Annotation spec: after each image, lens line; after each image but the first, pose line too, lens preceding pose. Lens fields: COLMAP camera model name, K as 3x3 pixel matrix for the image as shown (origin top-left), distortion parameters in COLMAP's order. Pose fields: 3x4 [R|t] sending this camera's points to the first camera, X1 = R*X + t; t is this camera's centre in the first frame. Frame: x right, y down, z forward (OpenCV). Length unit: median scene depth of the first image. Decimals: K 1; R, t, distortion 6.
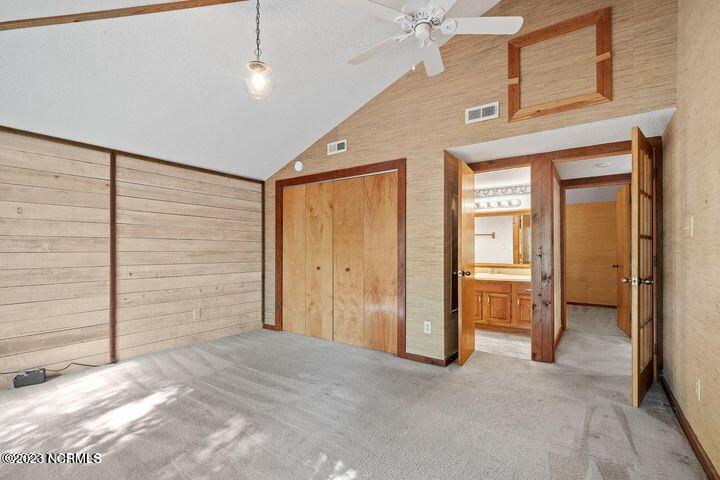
lens RADIAL K [[331.2, 0, 359.7], [0, 331.2, 246.0], [0, 0, 1]] dist [-0.002813, -0.000239]
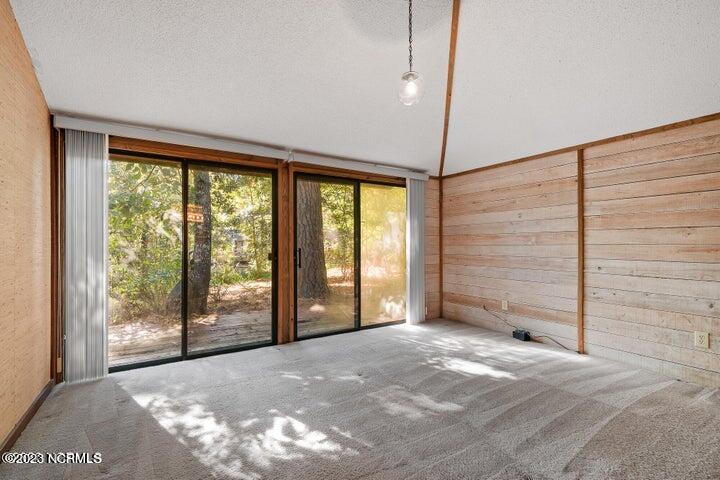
lens RADIAL K [[331.2, 0, 357.8], [0, 331.2, 240.9], [0, 0, 1]] dist [-0.002813, -0.000239]
pose [[-0.394800, -0.009125, -0.918722, 0.471194], [0.011737, 0.999819, -0.014975, 0.013079], [0.918692, -0.016695, -0.394621, 0.770594]]
